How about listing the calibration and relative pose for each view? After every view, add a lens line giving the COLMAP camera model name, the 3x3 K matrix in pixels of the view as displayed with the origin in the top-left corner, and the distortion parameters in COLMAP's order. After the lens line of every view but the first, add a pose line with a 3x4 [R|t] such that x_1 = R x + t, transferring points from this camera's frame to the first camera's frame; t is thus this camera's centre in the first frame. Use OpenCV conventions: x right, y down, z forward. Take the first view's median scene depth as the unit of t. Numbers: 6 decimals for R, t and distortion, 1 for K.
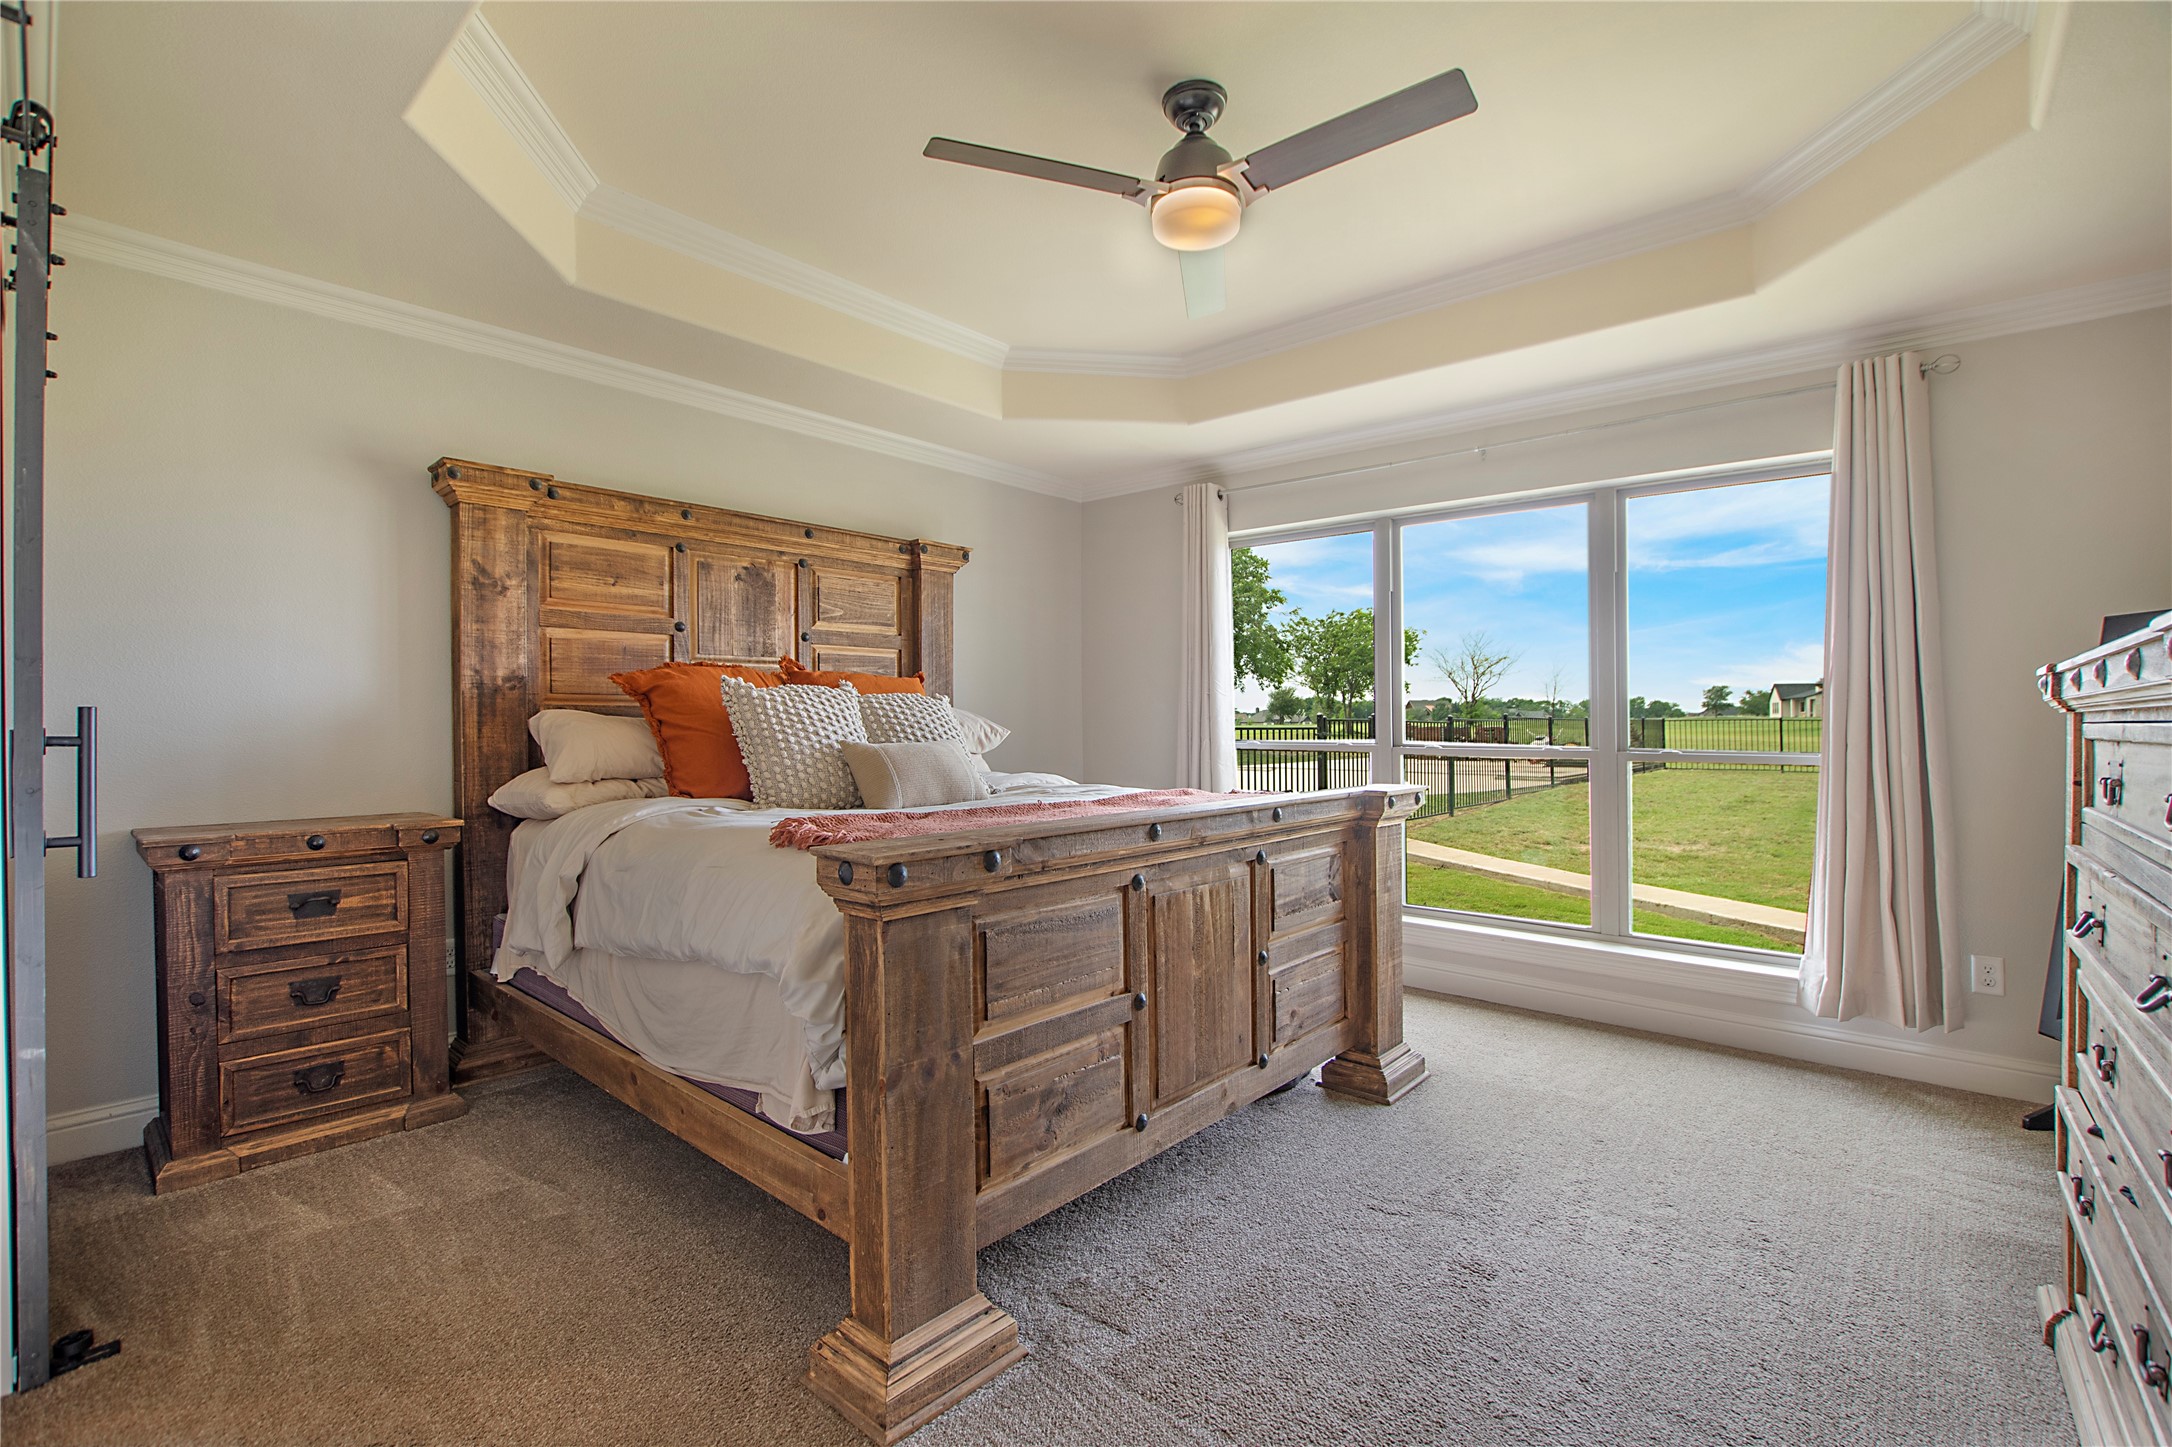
lens RADIAL K [[969.8, 0, 1076.2], [0, 969.8, 734.1], [0, 0, 1]] dist [-0.020066, 0.000045]
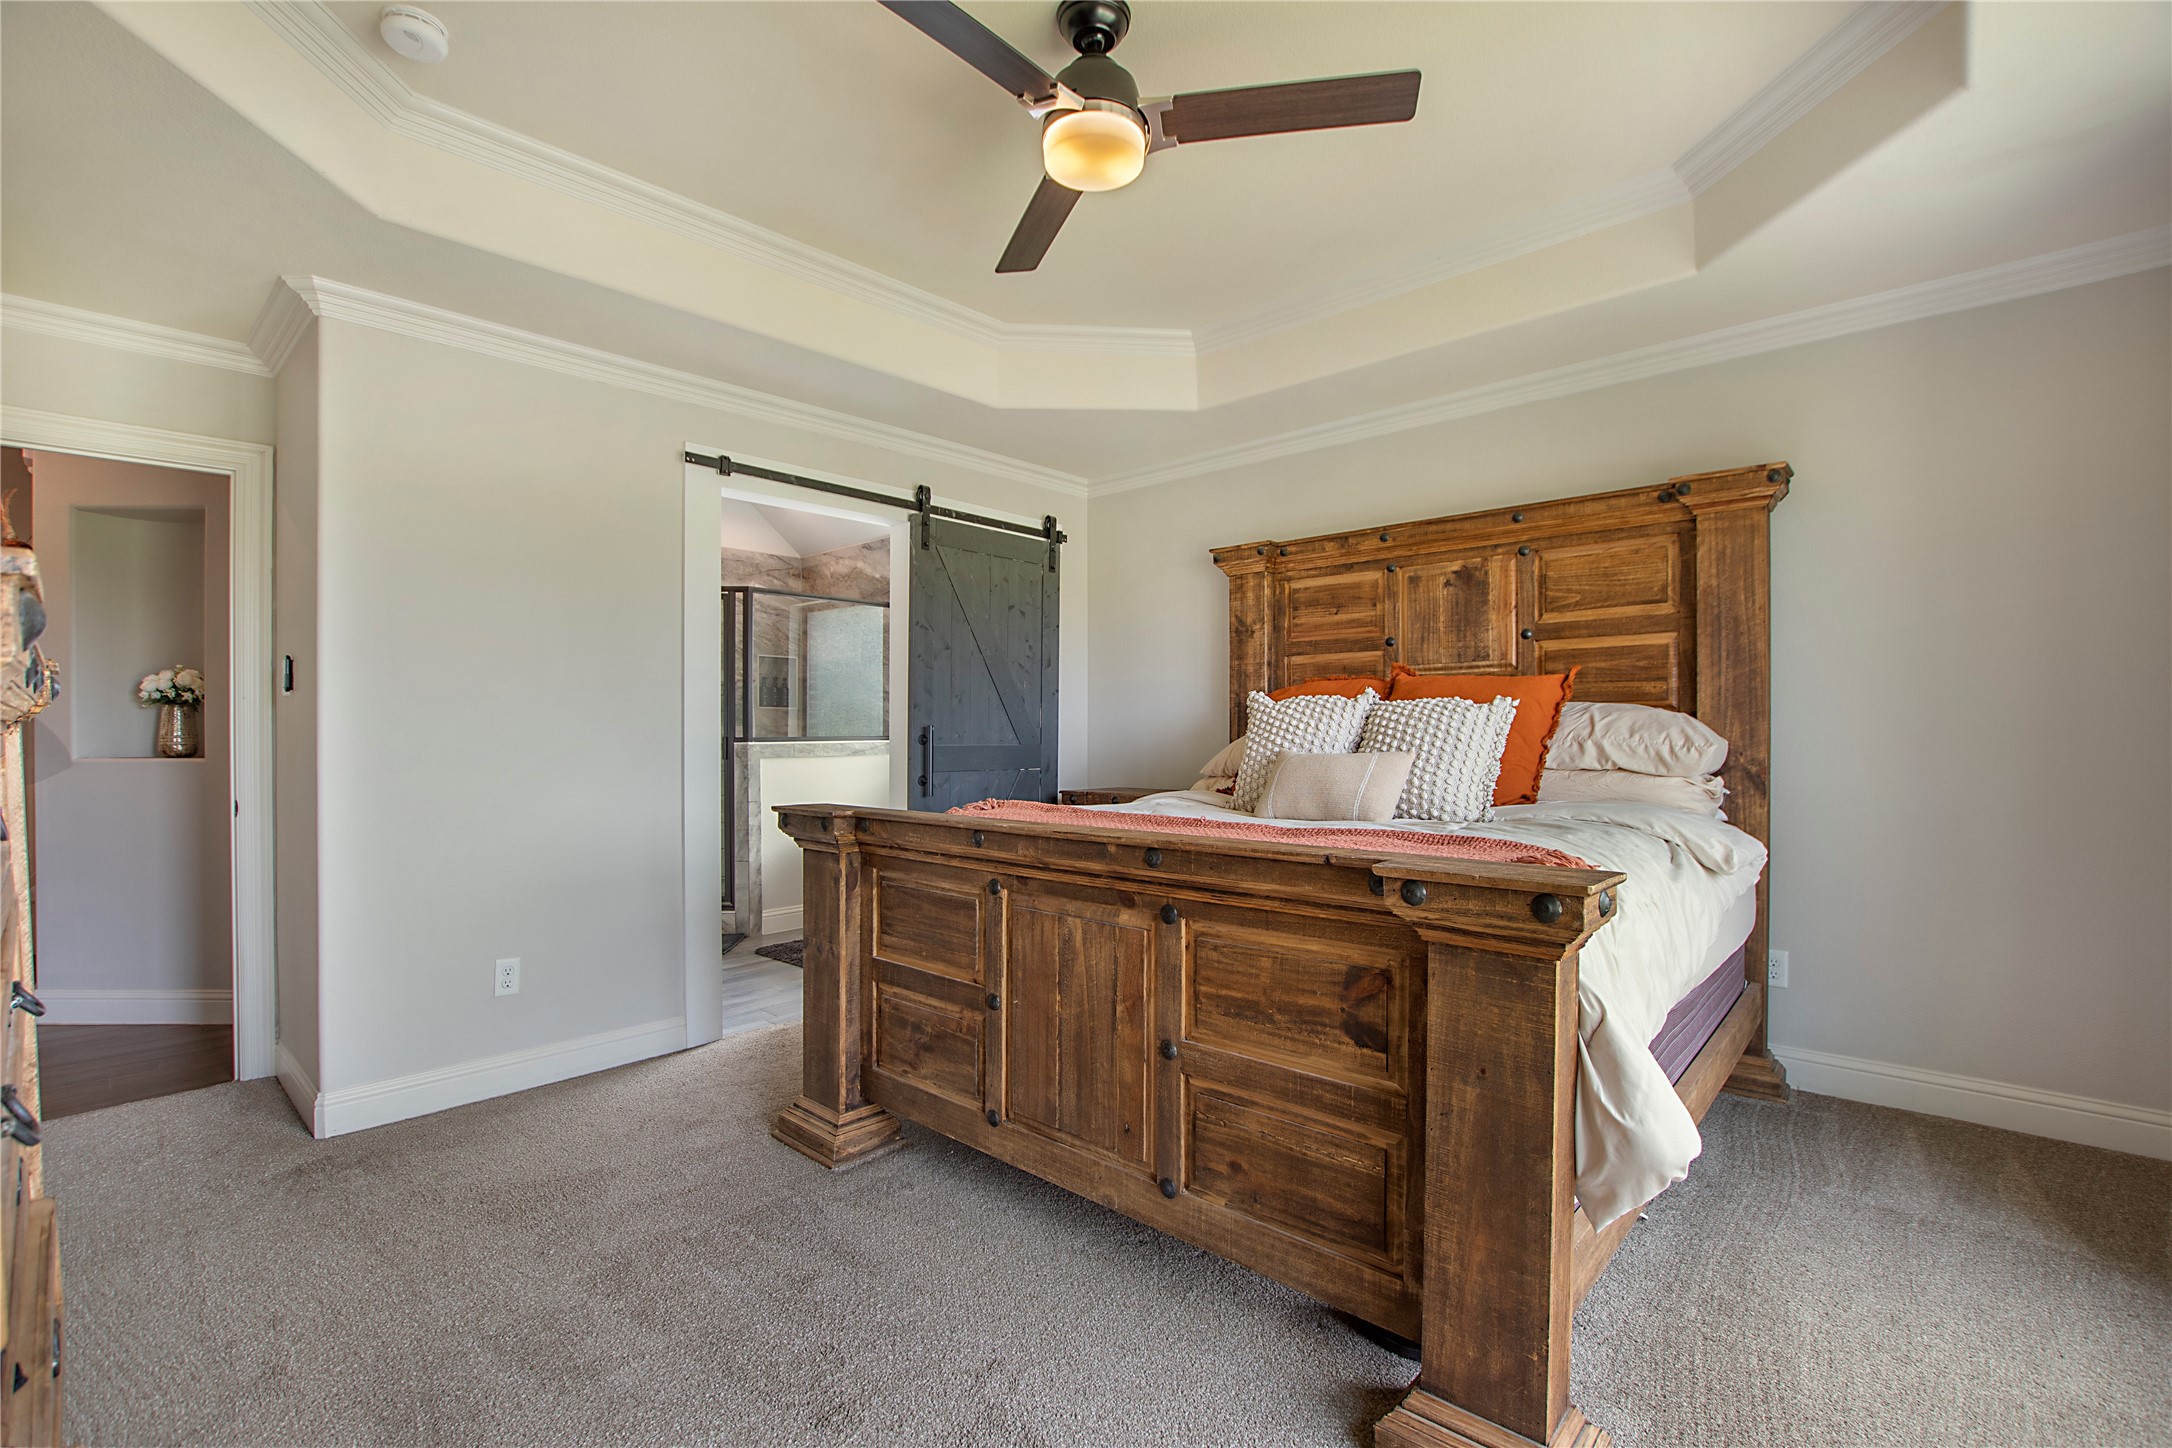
lens RADIAL K [[969.8, 0, 1076.2], [0, 969.8, 734.6], [0, 0, 1]] dist [-0.020066, 0.000045]
pose [[-0.022821, 0.008212, -0.999706, 0.684976], [-0.009059, 0.999924, 0.008421, -0.013853], [0.999699, 0.009249, -0.022745, 0.686463]]
